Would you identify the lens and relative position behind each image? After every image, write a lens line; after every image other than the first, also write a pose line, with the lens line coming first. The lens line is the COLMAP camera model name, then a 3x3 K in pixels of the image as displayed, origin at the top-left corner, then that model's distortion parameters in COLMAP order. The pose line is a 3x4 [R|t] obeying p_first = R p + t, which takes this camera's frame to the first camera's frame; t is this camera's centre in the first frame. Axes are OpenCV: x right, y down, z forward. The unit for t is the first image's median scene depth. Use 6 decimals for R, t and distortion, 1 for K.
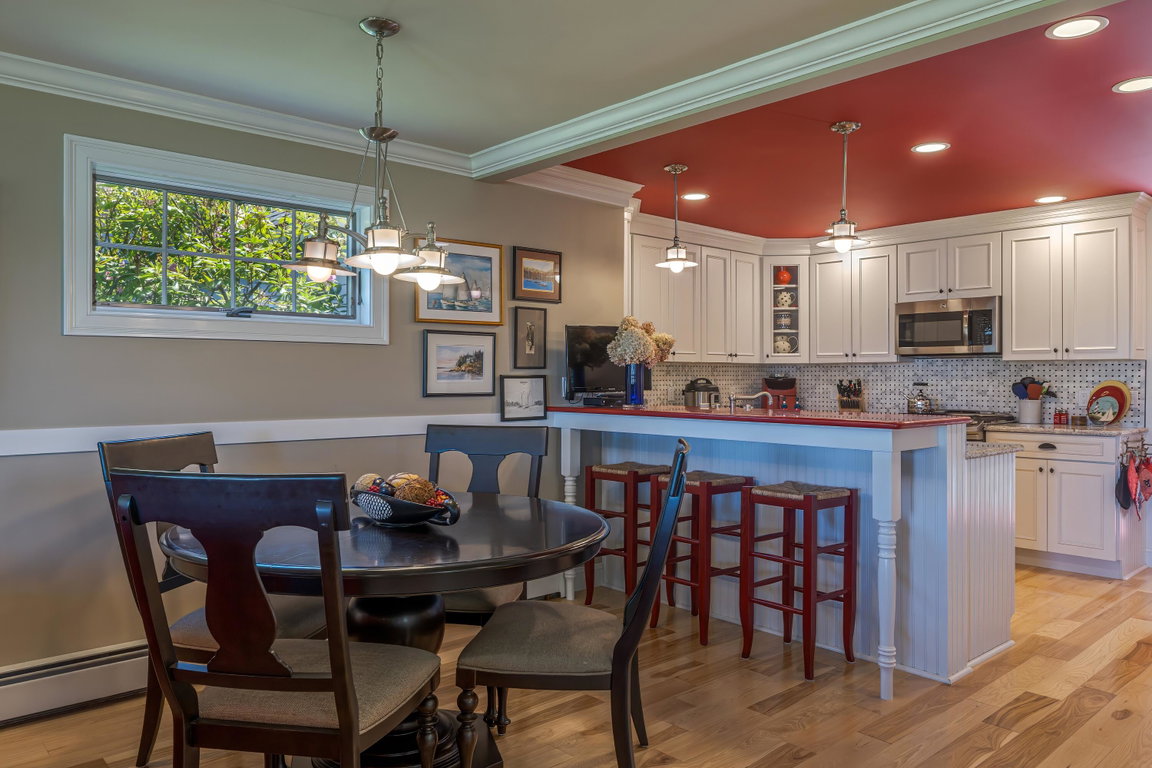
lens RADIAL K [[824.3, 0, 565.9], [0, 824.3, 376.8], [0, 0, 1]] dist [-0.003171, -0.000326]
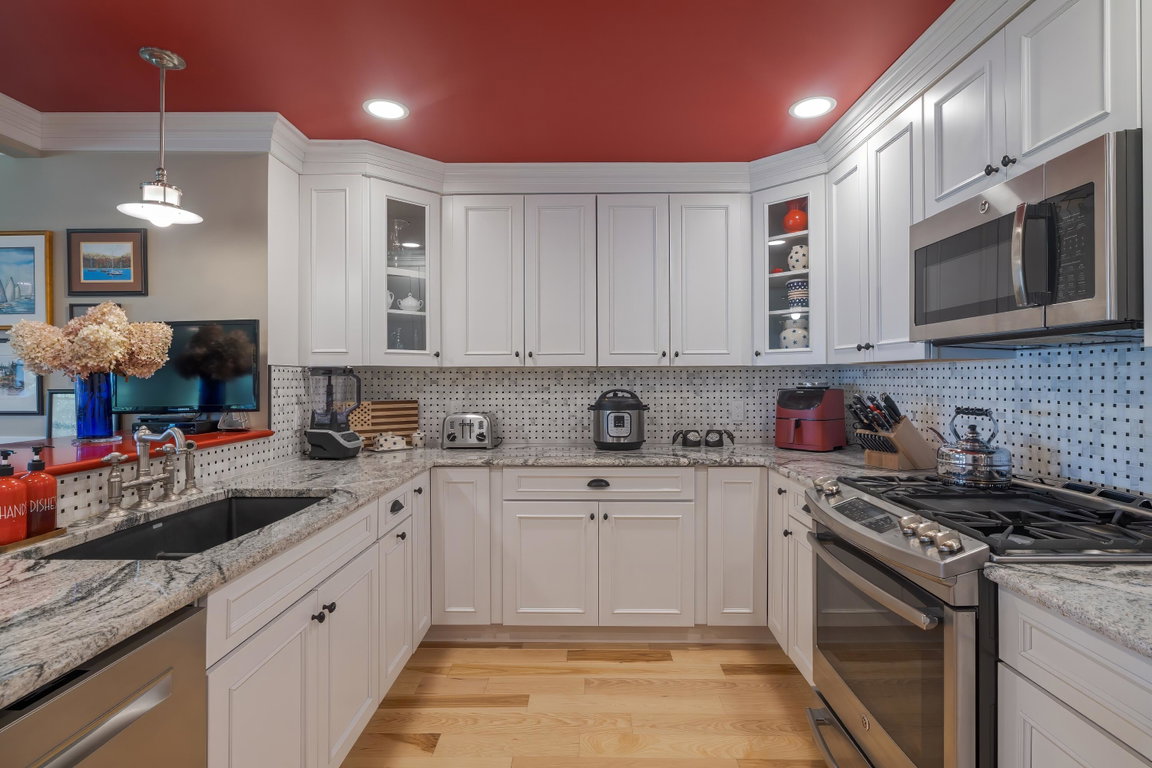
lens RADIAL K [[570.9, 0, 580.7], [0, 570.9, 377.0], [0, 0, 1]] dist [-0.006850, 0.002700]
pose [[0.733877, -0.002937, -0.679276, 0.511210], [0.003283, 0.999994, -0.000777, -0.009357], [0.679274, -0.001660, 0.733883, 0.700891]]
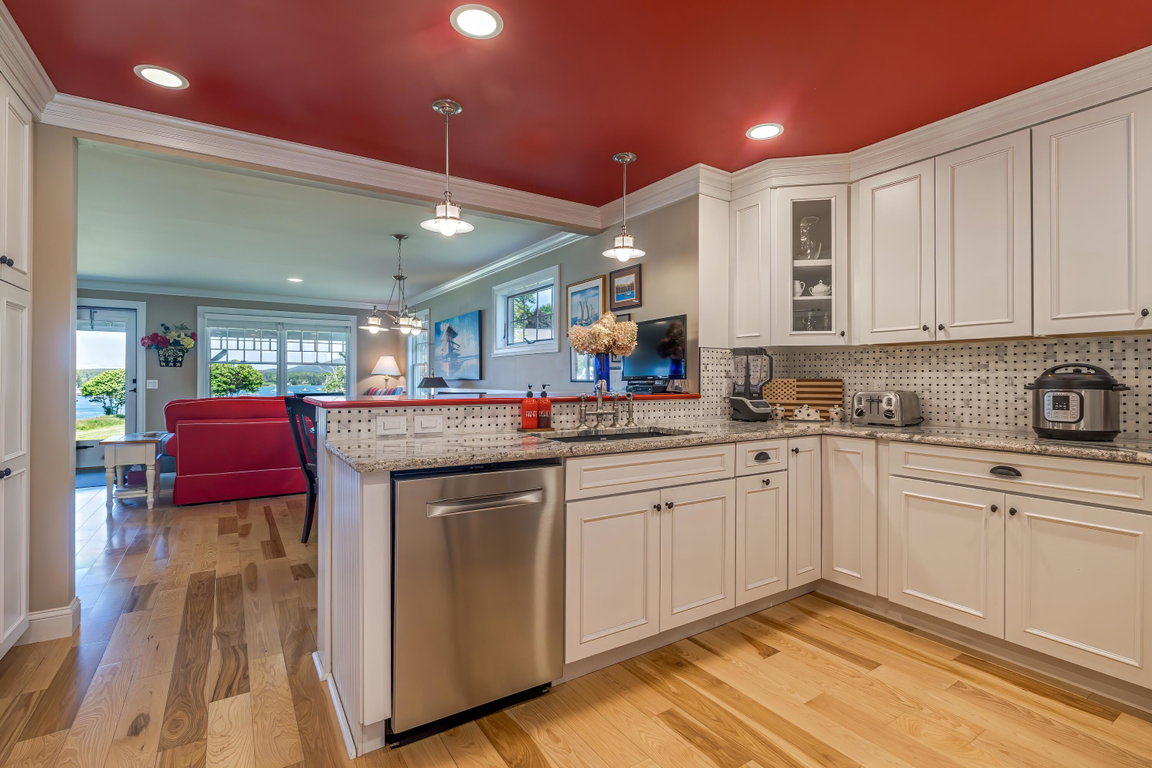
lens RADIAL K [[539.3, 0, 577.1], [0, 539.3, 377.9], [0, 0, 1]] dist [-0.004420, 0.000468]
pose [[-0.155464, -0.004075, -0.987833, 0.617392], [-0.003430, 0.999988, -0.003585, 0.014306], [0.987836, 0.002831, -0.155476, 0.815089]]
